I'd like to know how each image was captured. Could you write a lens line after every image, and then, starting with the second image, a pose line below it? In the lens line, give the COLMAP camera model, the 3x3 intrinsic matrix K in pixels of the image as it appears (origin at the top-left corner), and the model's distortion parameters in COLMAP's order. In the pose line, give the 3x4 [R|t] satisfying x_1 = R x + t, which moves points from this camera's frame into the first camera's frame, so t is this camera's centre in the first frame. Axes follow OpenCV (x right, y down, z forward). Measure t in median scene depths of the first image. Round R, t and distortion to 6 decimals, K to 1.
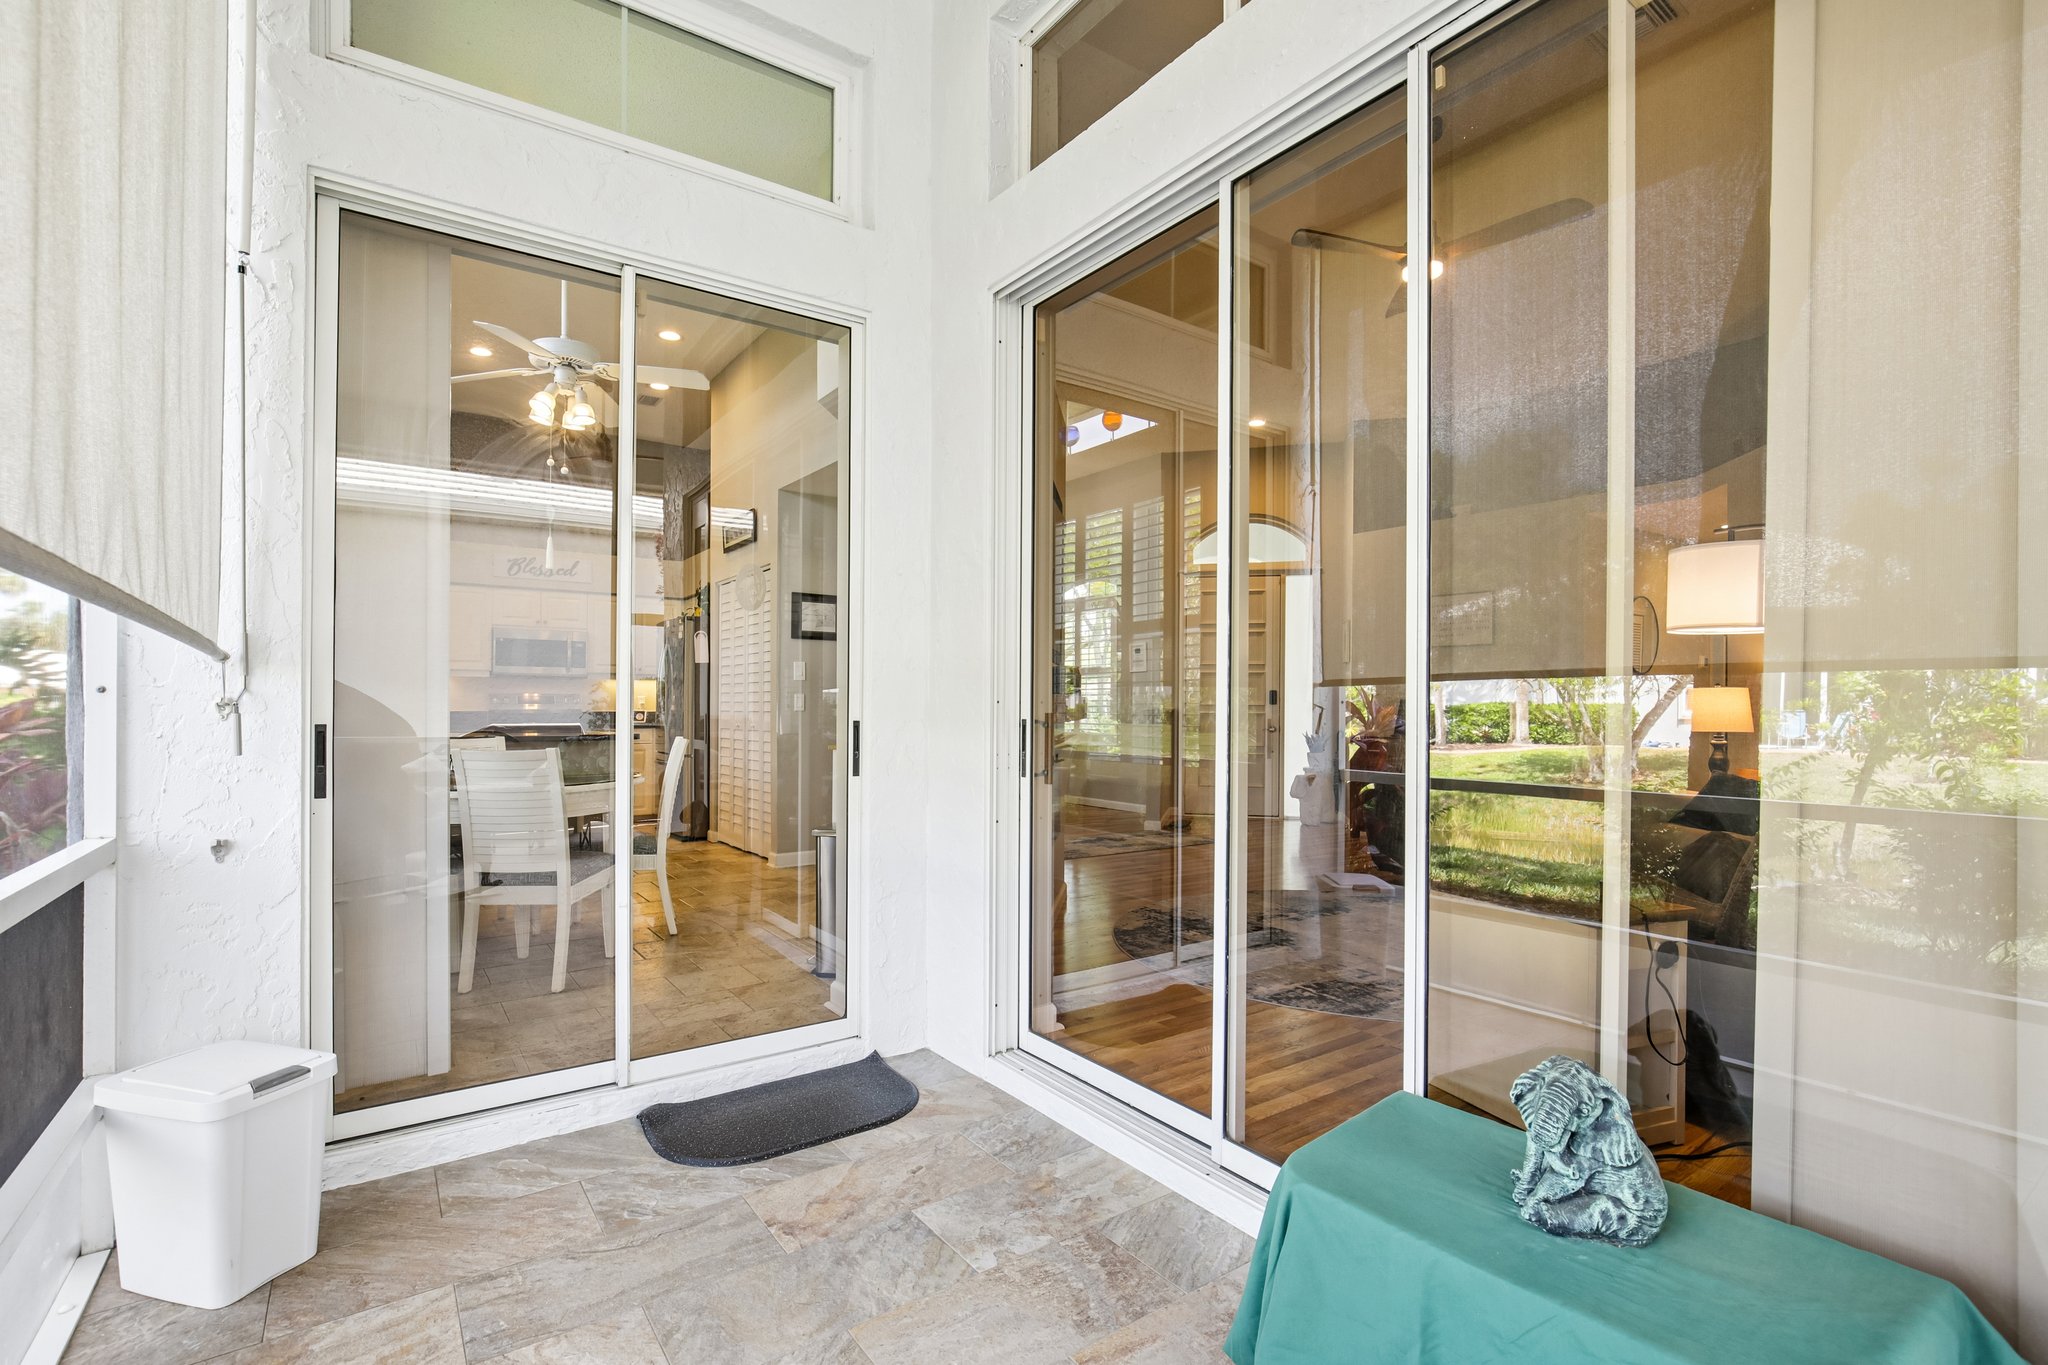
lens RADIAL K [[926.9, 0, 1017.8], [0, 926.9, 691.1], [0, 0, 1]] dist [-0.018378, 0.005749]
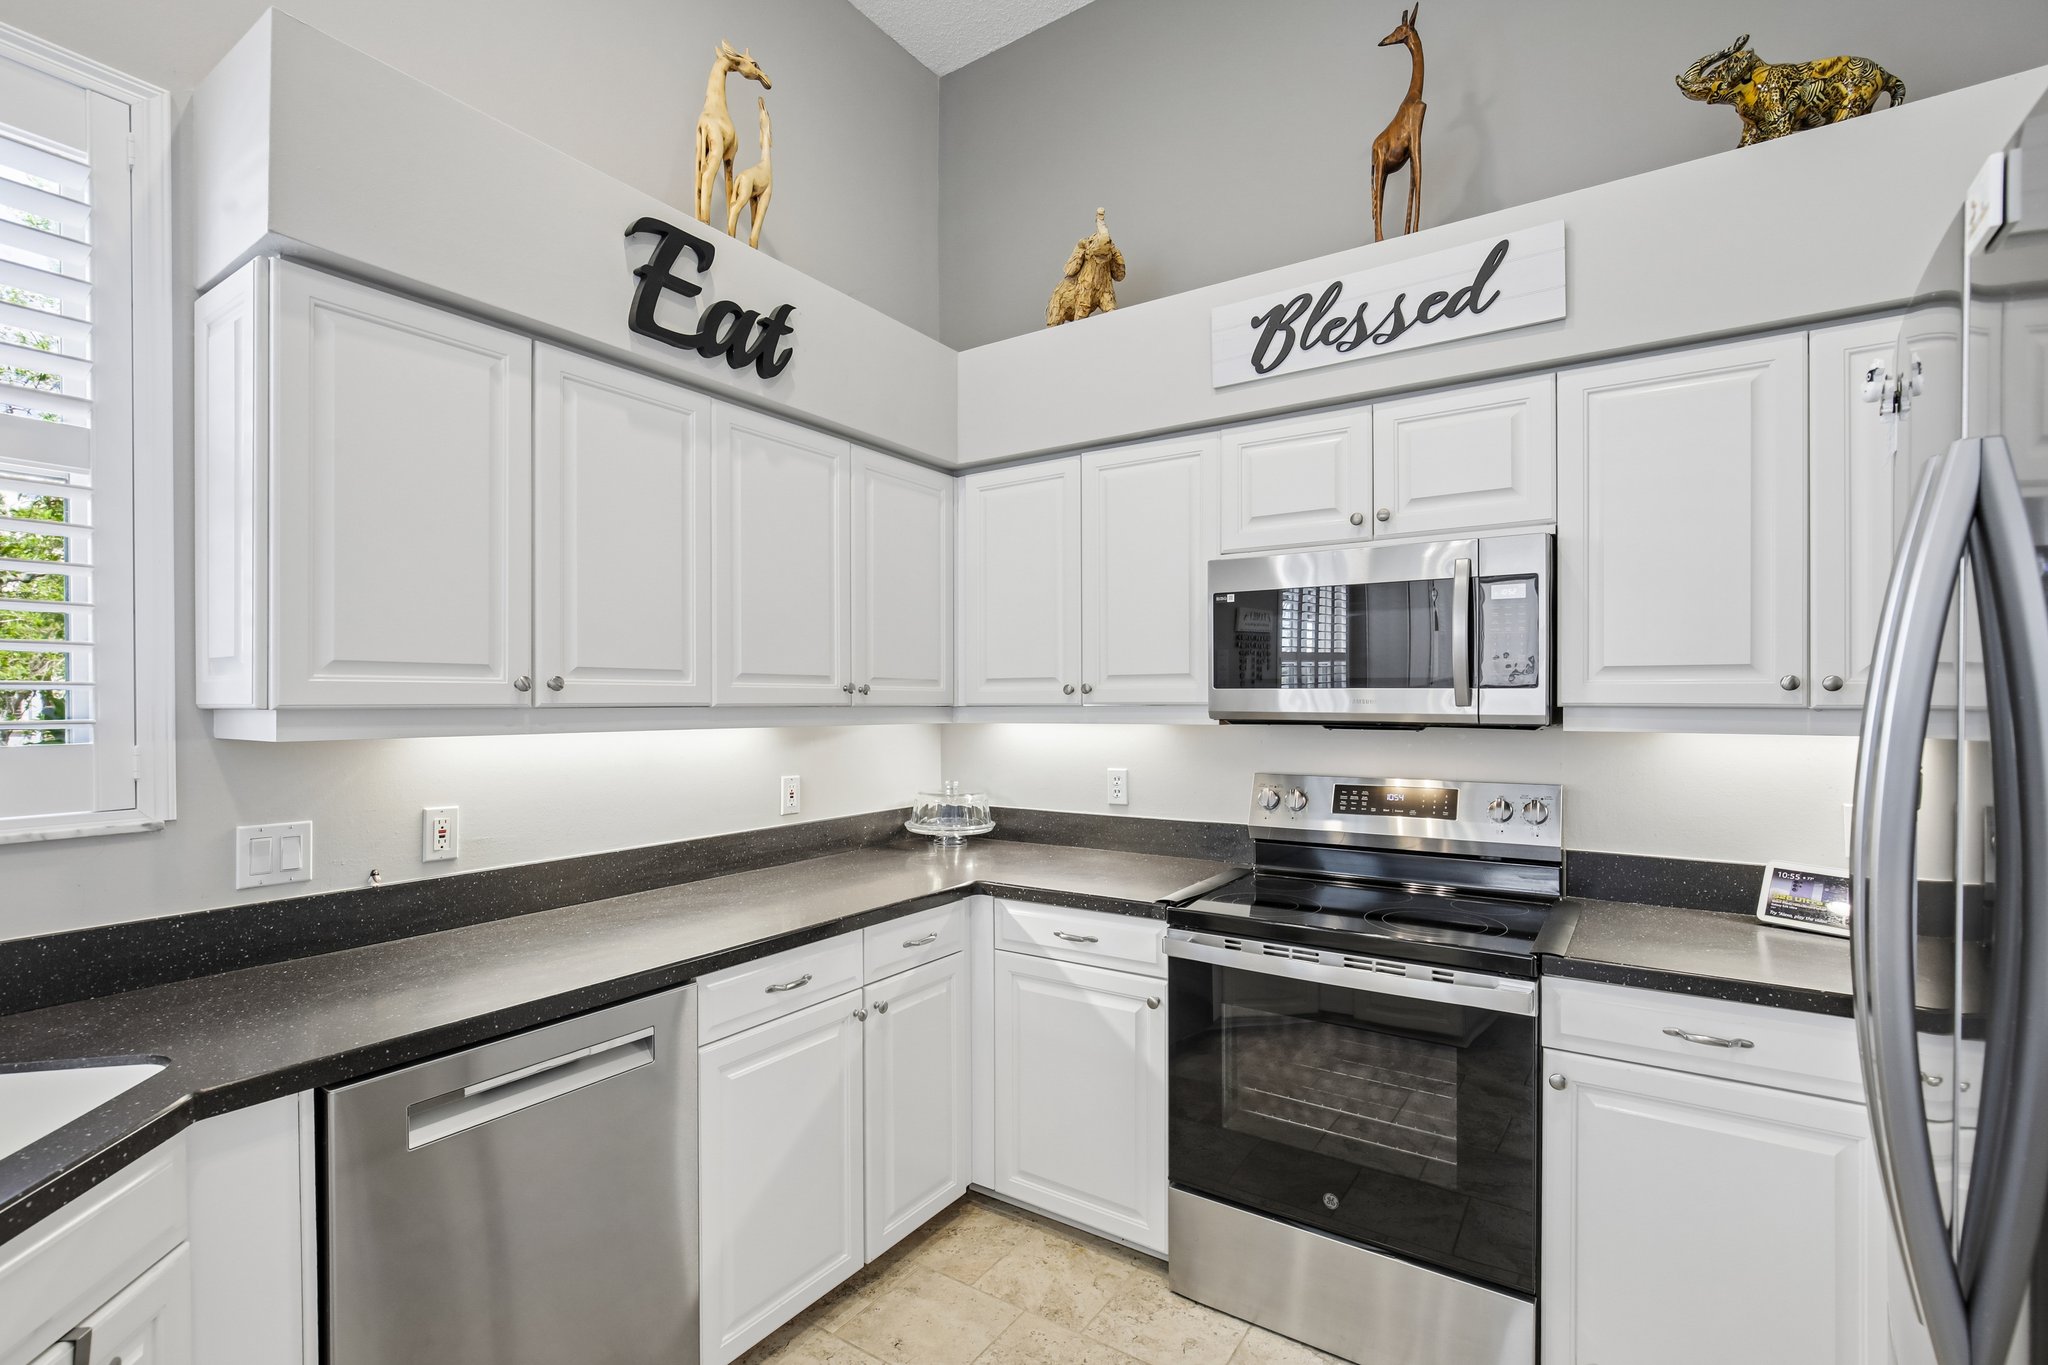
lens RADIAL K [[953.5, 0, 1020.6], [0, 953.5, 700.4], [0, 0, 1]] dist [-0.018177, 0.000213]
pose [[0.308338, -0.002246, -0.951274, -0.289737], [0.012264, 0.999923, 0.001614, -0.024503], [0.951198, -0.012164, 0.308342, 0.827307]]
